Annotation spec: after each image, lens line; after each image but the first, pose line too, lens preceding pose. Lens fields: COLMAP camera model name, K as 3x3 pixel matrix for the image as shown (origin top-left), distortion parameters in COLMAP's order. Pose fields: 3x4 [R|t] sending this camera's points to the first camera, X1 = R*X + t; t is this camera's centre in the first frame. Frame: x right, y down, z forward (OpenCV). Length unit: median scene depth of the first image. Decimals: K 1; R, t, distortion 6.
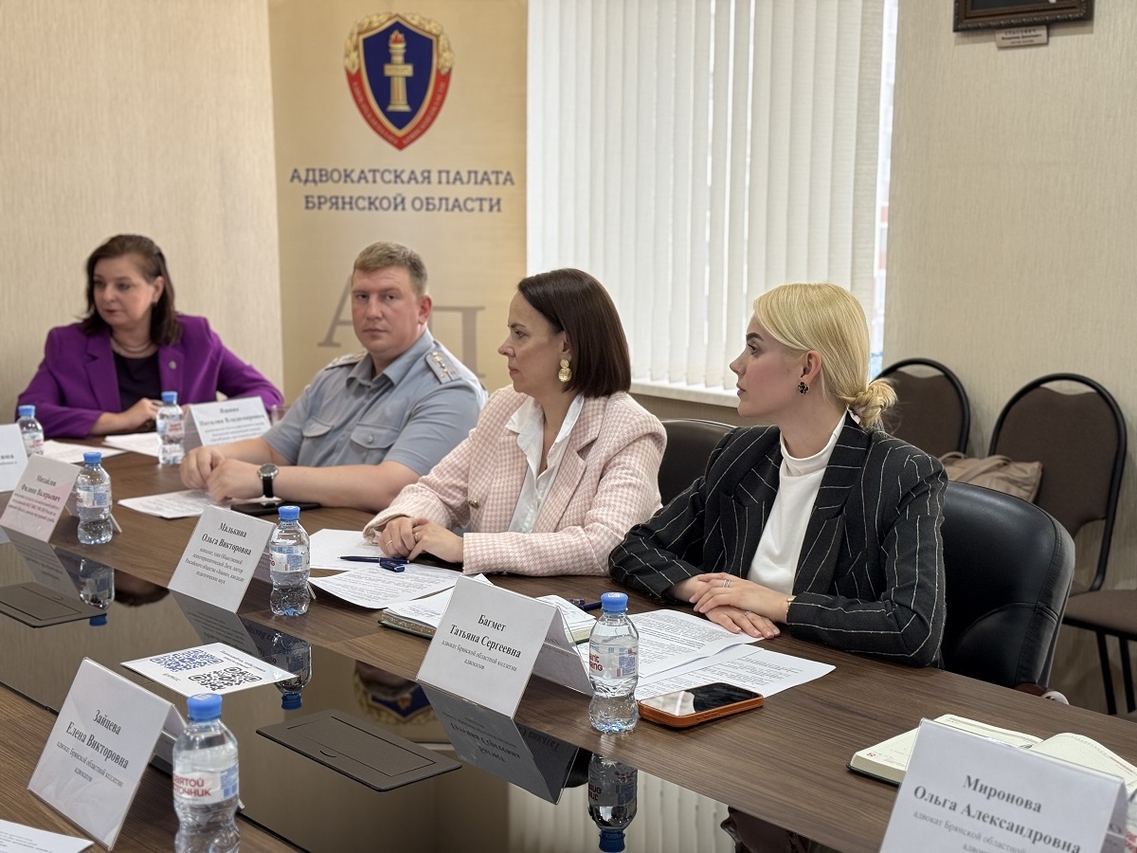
lens RADIAL K [[1589.4, 0, 552.9], [0, 1589.4, 426.4], [0, 0, 1]] dist [0.248474, -0.566328]
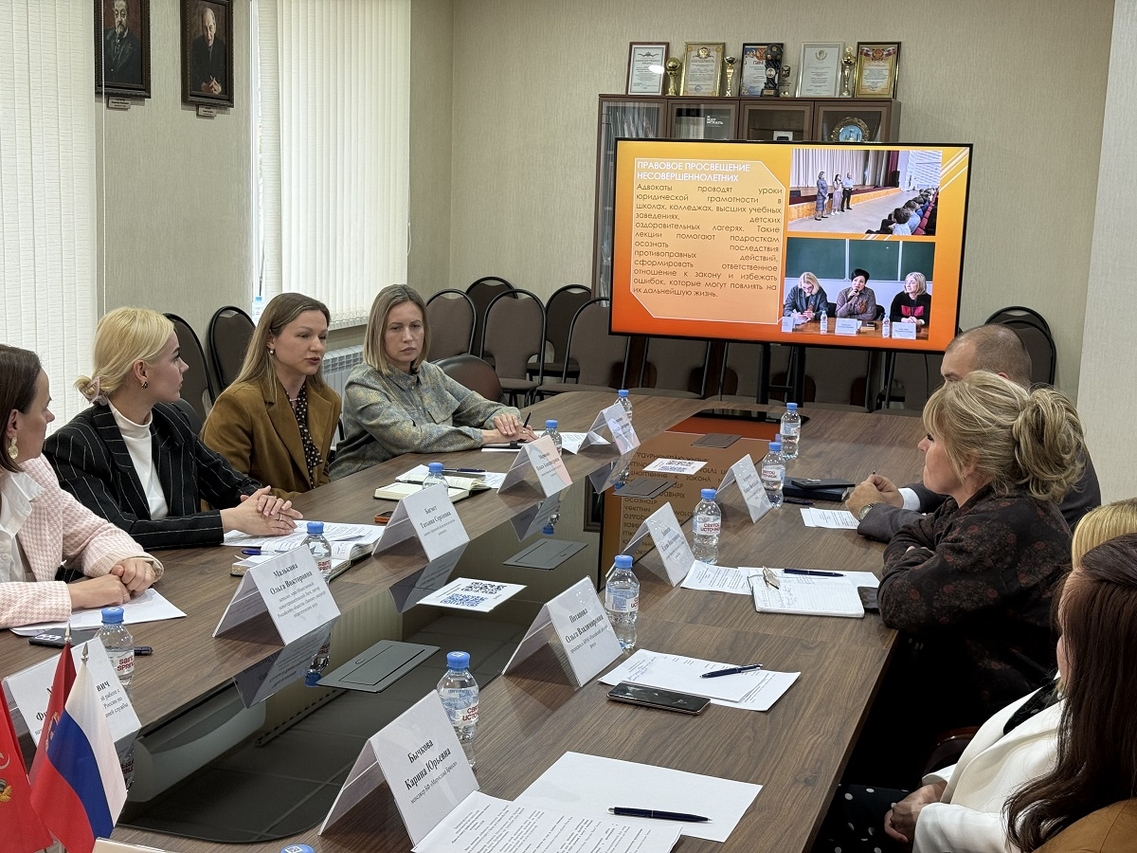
lens RADIAL K [[1583.7, 0, 571.3], [0, 1583.7, 459.8], [0, 0, 1]] dist [0.110256, -0.071669]
pose [[-0.502639, -0.172675, 0.847076, -0.605921], [0.099505, 0.961781, 0.255101, -0.133050], [-0.858751, 0.212512, -0.466246, 0.659799]]
